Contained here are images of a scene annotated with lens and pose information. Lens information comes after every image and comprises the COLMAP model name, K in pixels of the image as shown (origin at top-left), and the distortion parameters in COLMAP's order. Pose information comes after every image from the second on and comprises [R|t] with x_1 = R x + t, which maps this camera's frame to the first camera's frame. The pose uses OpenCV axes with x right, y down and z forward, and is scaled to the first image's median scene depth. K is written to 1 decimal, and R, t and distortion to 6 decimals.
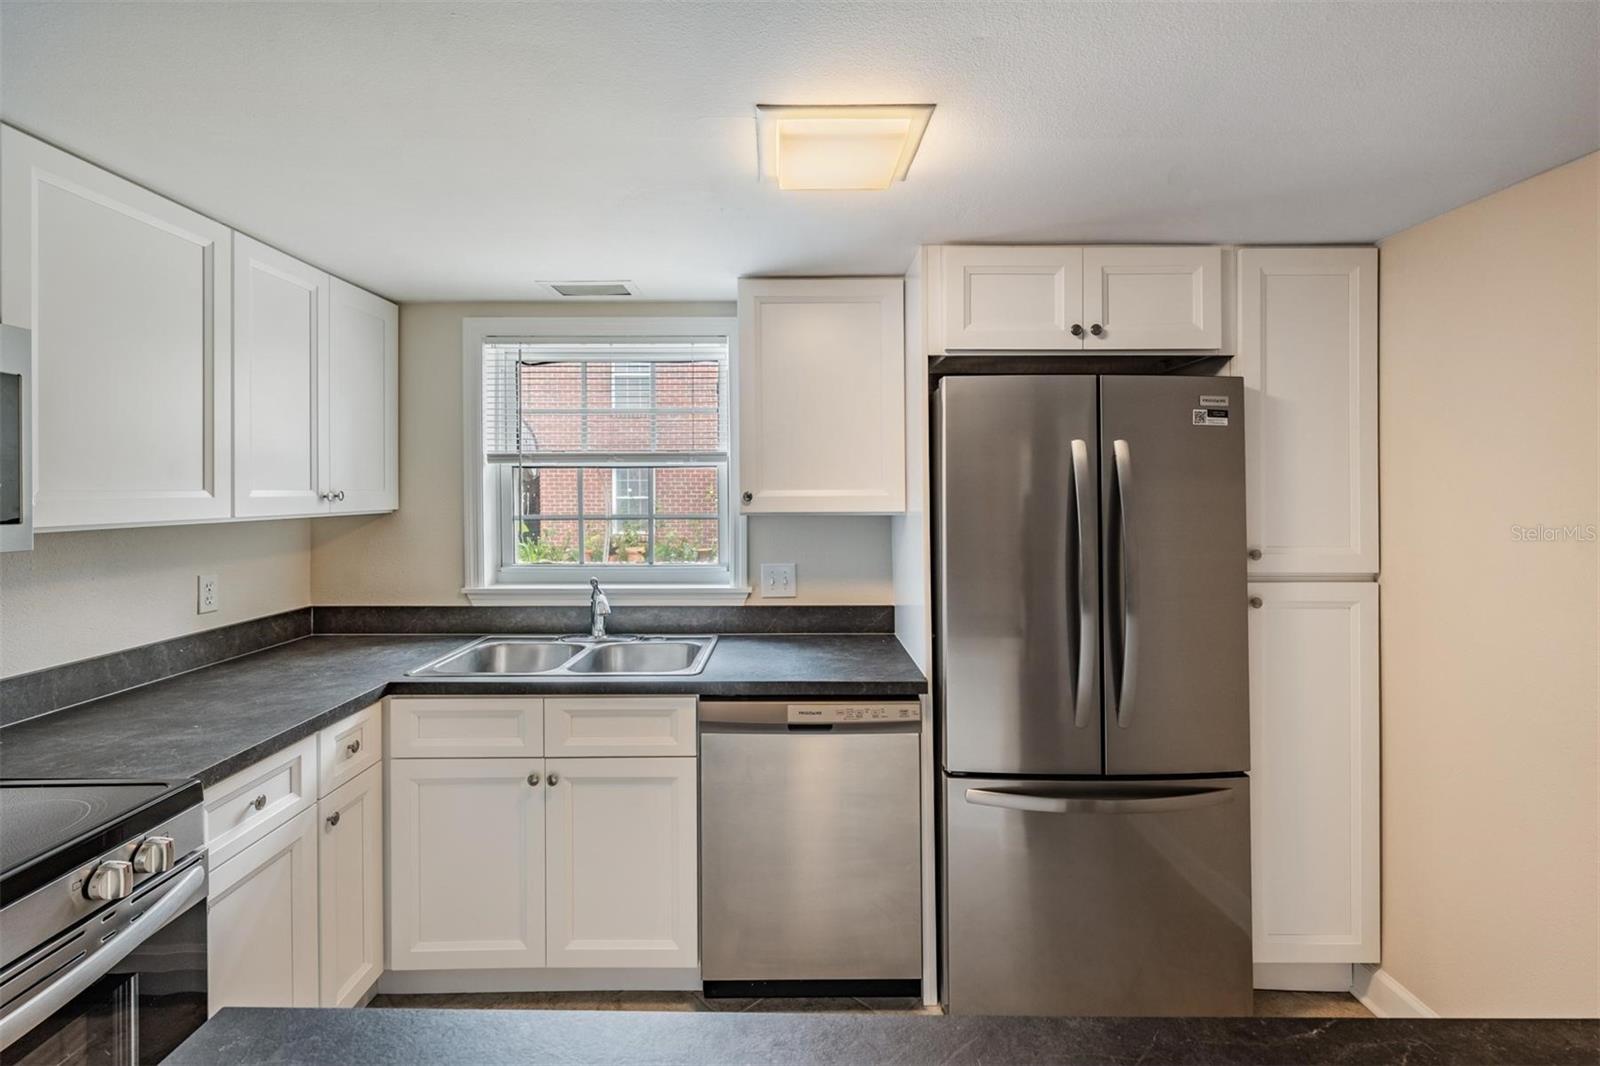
lens RADIAL K [[708.5, 0, 796.4], [0, 708.5, 491.7], [0, 0, 1]] dist [0.001038, -0.000040]
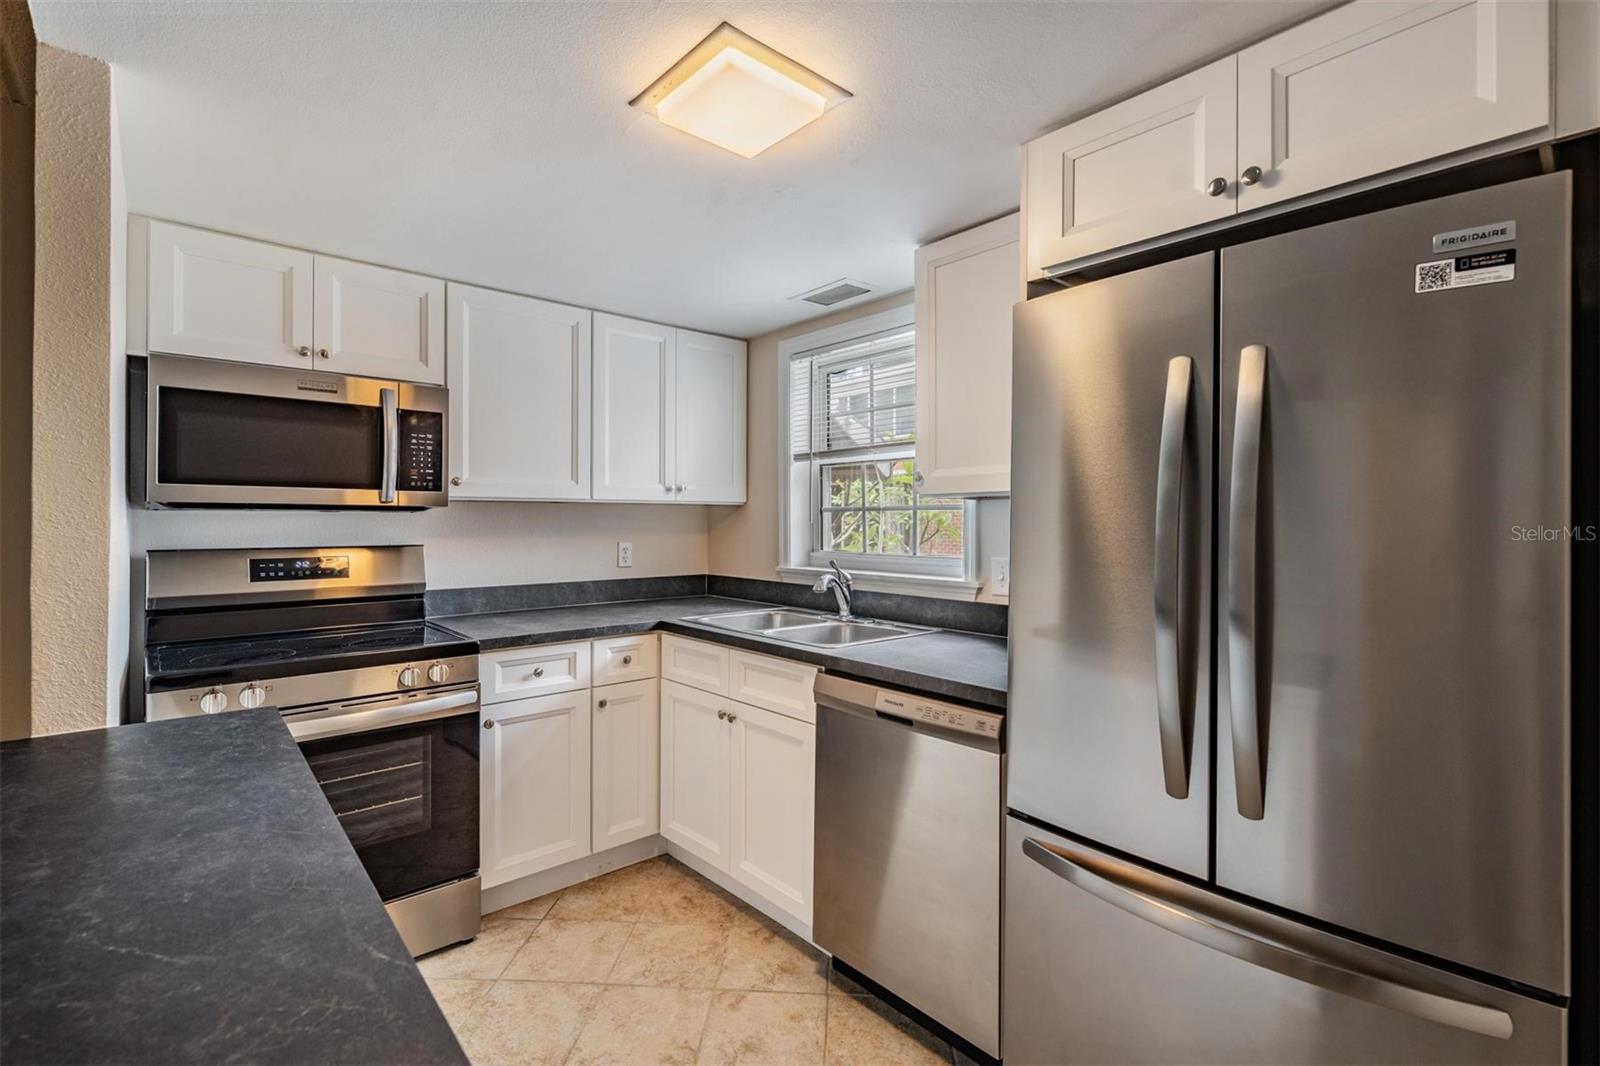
lens RADIAL K [[723.9, 0, 799.2], [0, 723.9, 517.4], [0, 0, 1]] dist [-0.001034, -0.000384]
pose [[0.660845, 0.000405, -0.750522, 0.630431], [-0.004646, 0.999983, -0.003552, 0.074198], [0.750508, 0.005834, 0.660835, 0.280941]]
